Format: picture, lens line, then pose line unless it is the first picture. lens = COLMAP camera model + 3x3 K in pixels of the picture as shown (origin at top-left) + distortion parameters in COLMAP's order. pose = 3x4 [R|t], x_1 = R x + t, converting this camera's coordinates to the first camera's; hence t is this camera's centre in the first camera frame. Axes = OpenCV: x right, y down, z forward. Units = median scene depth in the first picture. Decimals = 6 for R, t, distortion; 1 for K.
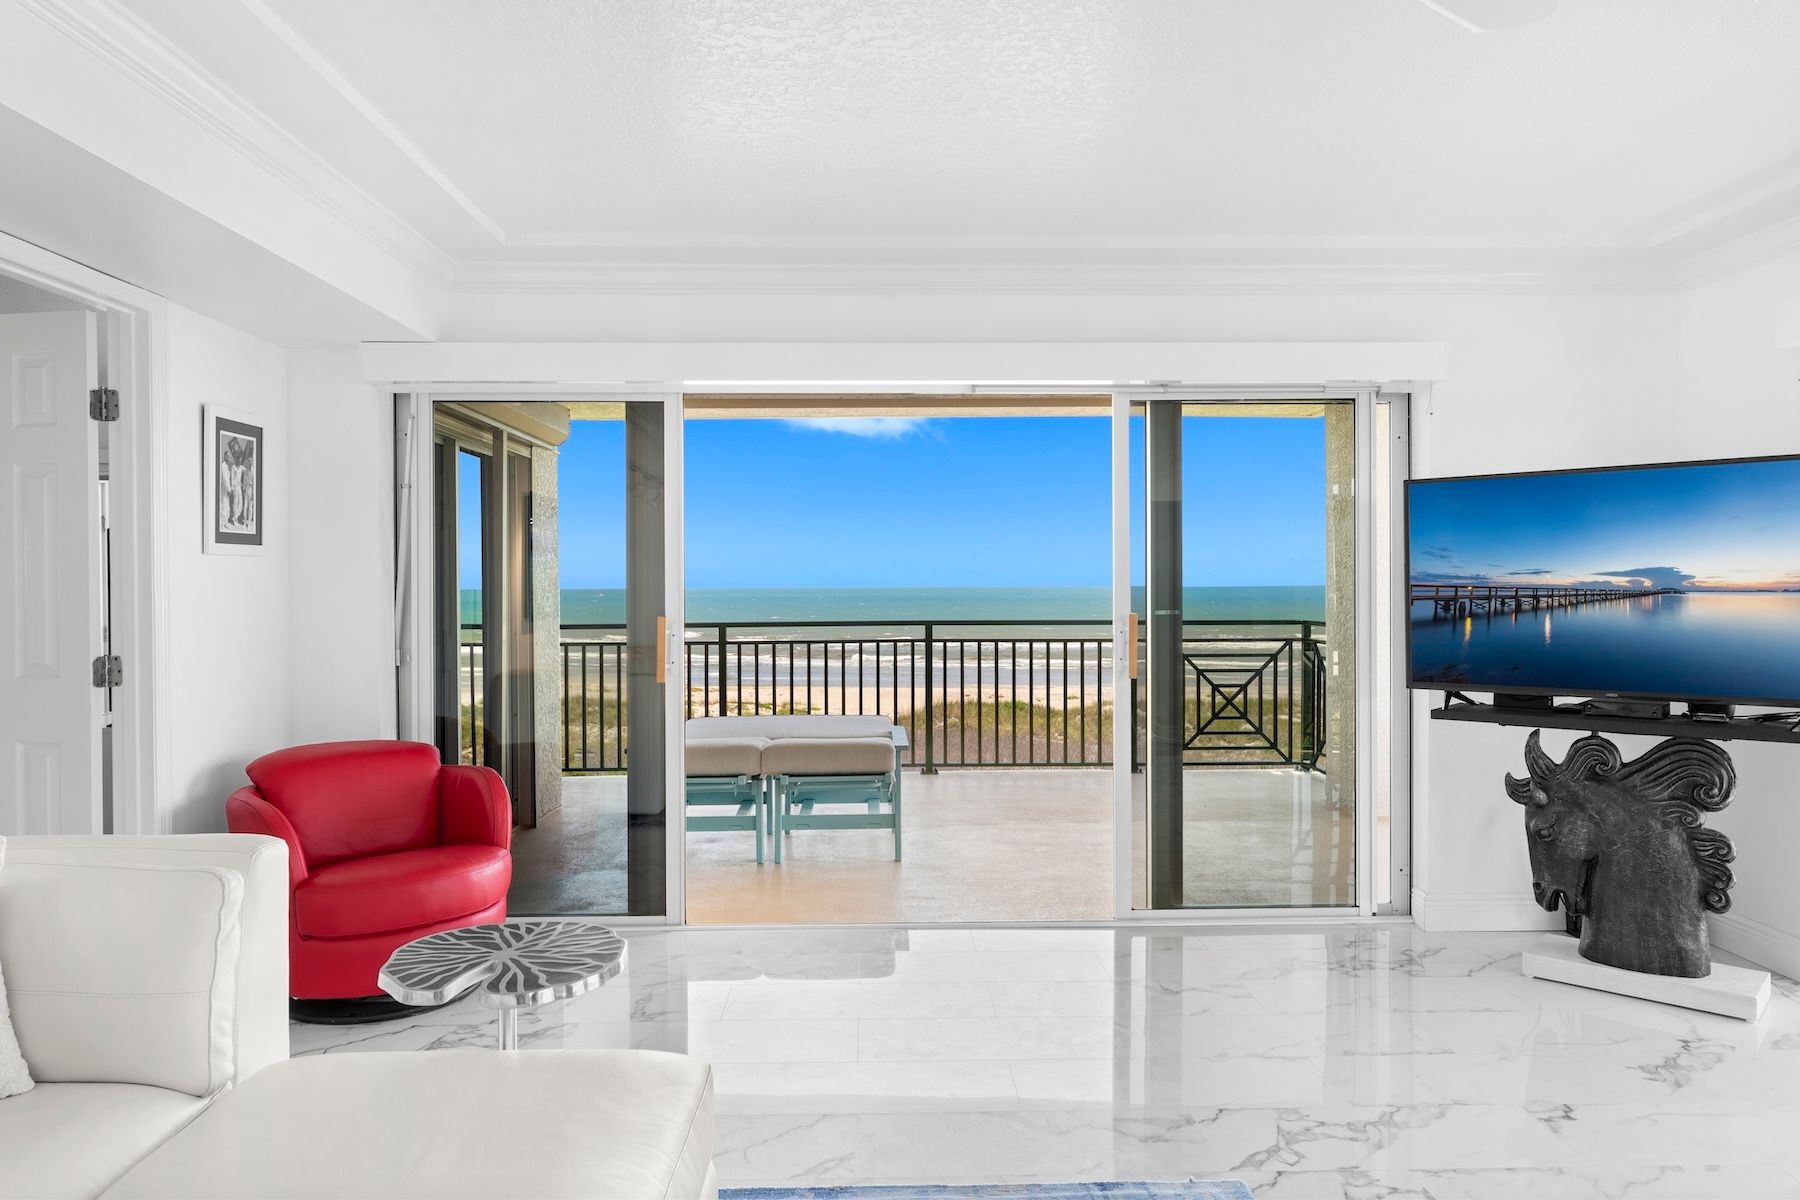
lens RADIAL K [[1147.4, 0, 932.8], [0, 1147.4, 596.1], [0, 0, 1]] dist [0.003916, 0.004103]
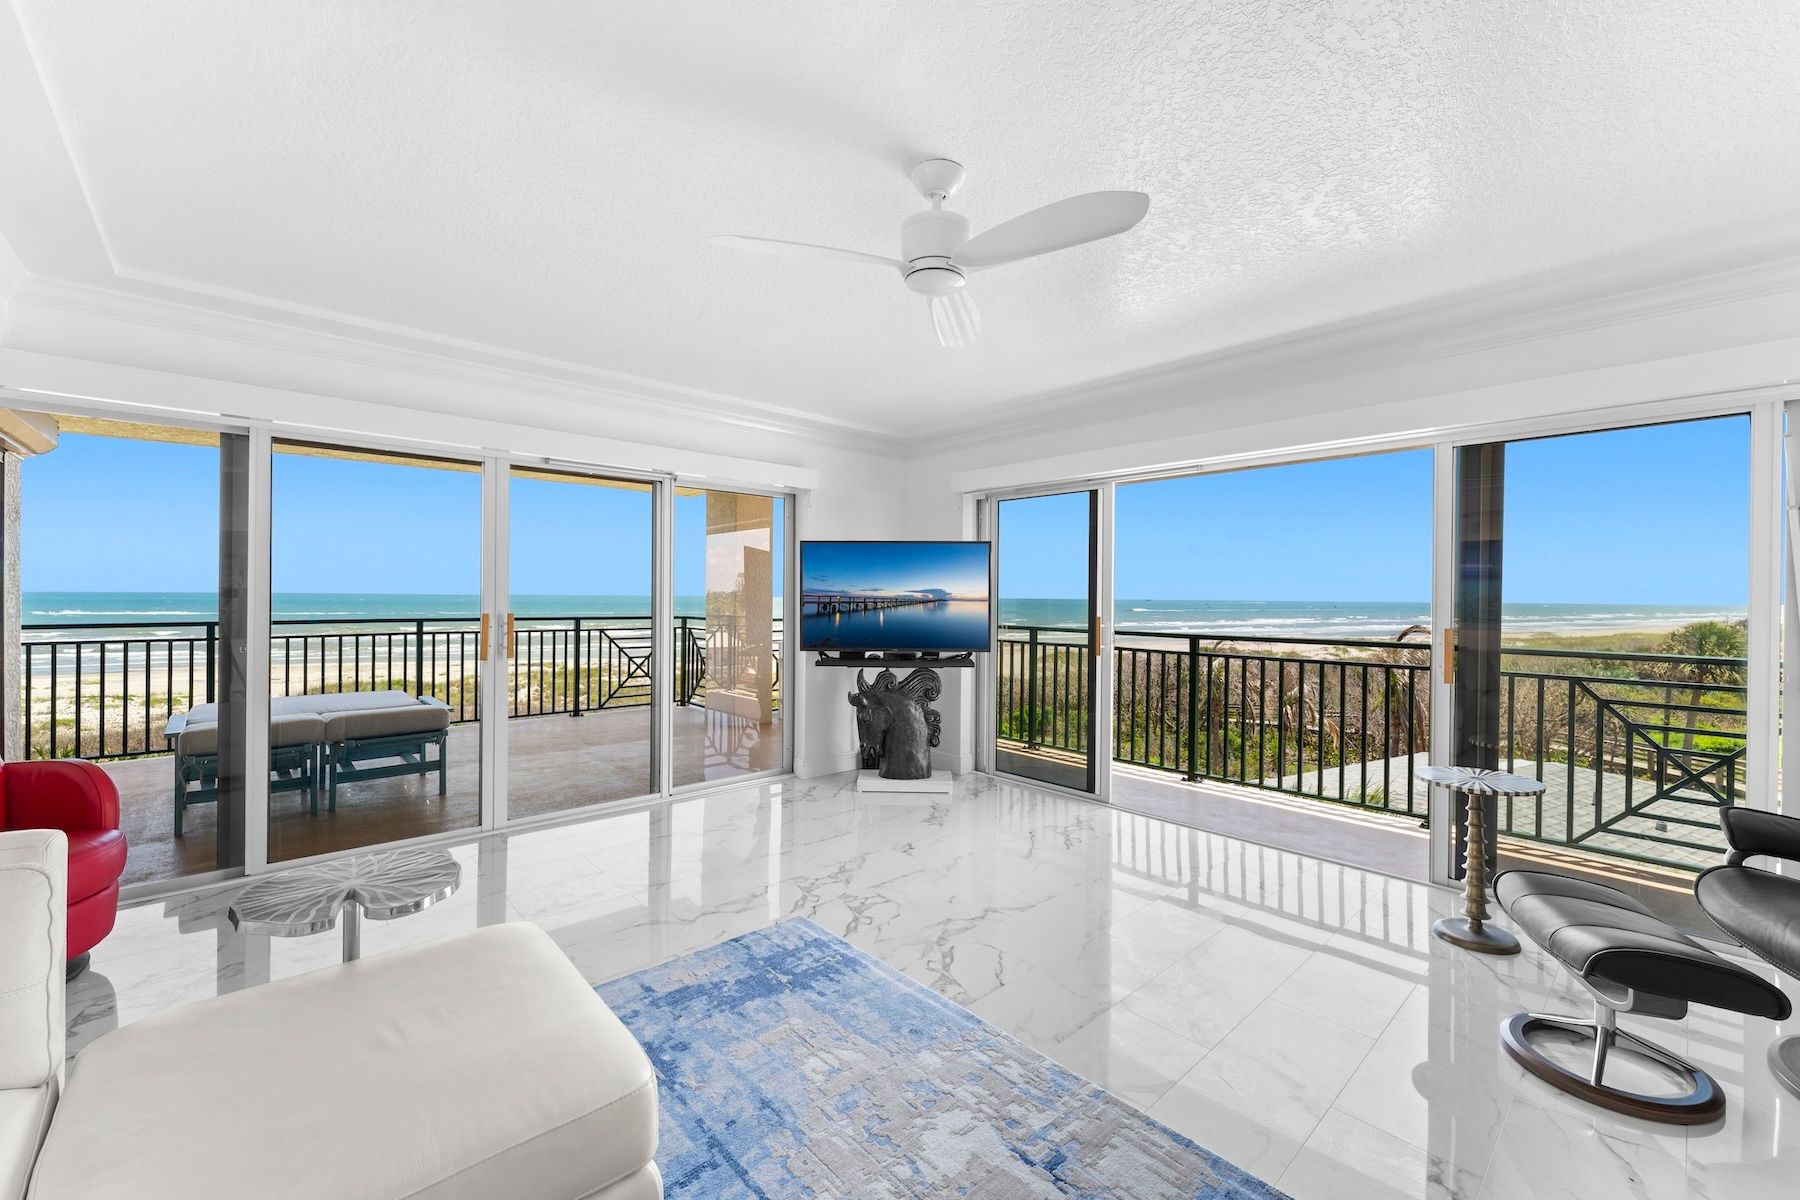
lens RADIAL K [[701.8, 0, 888.7], [0, 701.8, 602.1], [0, 0, 1]] dist [-0.002907, -0.000416]
pose [[0.773266, 0.005395, 0.634059, -0.216331], [-0.005048, 0.999984, -0.002352, 0.002366], [-0.634062, -0.001382, 0.773281, 0.021005]]
